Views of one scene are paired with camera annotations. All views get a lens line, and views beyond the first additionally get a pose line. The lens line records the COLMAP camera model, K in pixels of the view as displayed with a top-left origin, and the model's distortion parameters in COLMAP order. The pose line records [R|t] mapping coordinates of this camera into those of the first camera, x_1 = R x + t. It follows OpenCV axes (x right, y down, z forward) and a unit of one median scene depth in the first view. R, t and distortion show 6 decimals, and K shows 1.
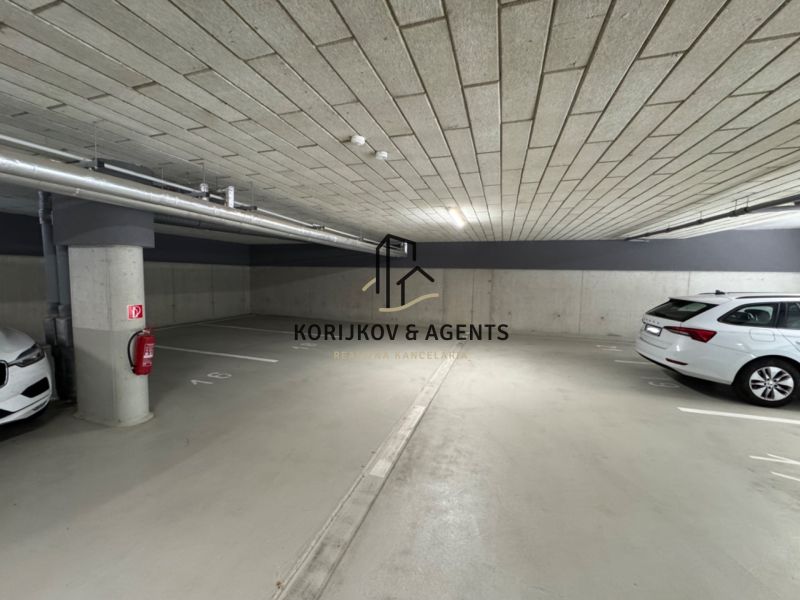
lens RADIAL K [[318.7, 0, 397.4], [0, 318.7, 300.5], [0, 0, 1]] dist [-0.002499, 0.000797]
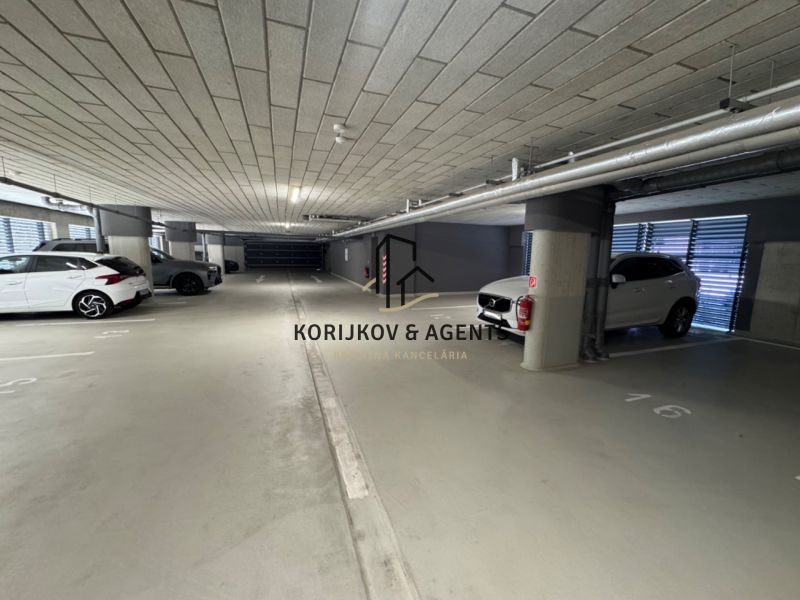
lens RADIAL K [[318.7, 0, 398.7], [0, 318.7, 300.0], [0, 0, 1]] dist [-0.002499, 0.000797]
pose [[-0.784192, 0.056869, -0.617907, 0.406420], [-0.079224, 0.978466, 0.190597, -0.100139], [0.615440, 0.198418, -0.762800, 1.729303]]
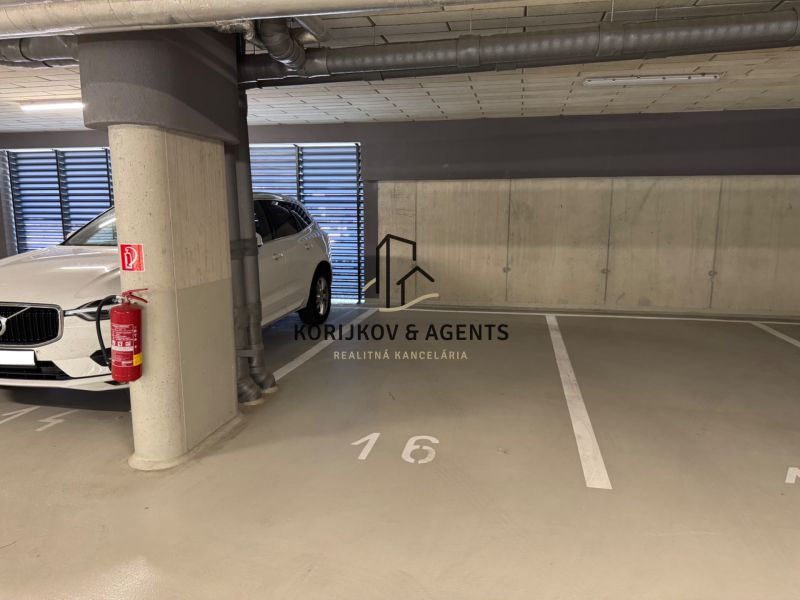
lens RADIAL K [[563.2, 0, 404.0], [0, 563.2, 307.5], [0, 0, 1]] dist [0.020812, -0.008642]
pose [[0.120675, 0.148551, -0.981514, 0.138970], [-0.074450, 0.987310, 0.140275, -0.047506], [0.989896, 0.056146, 0.130203, 1.376373]]
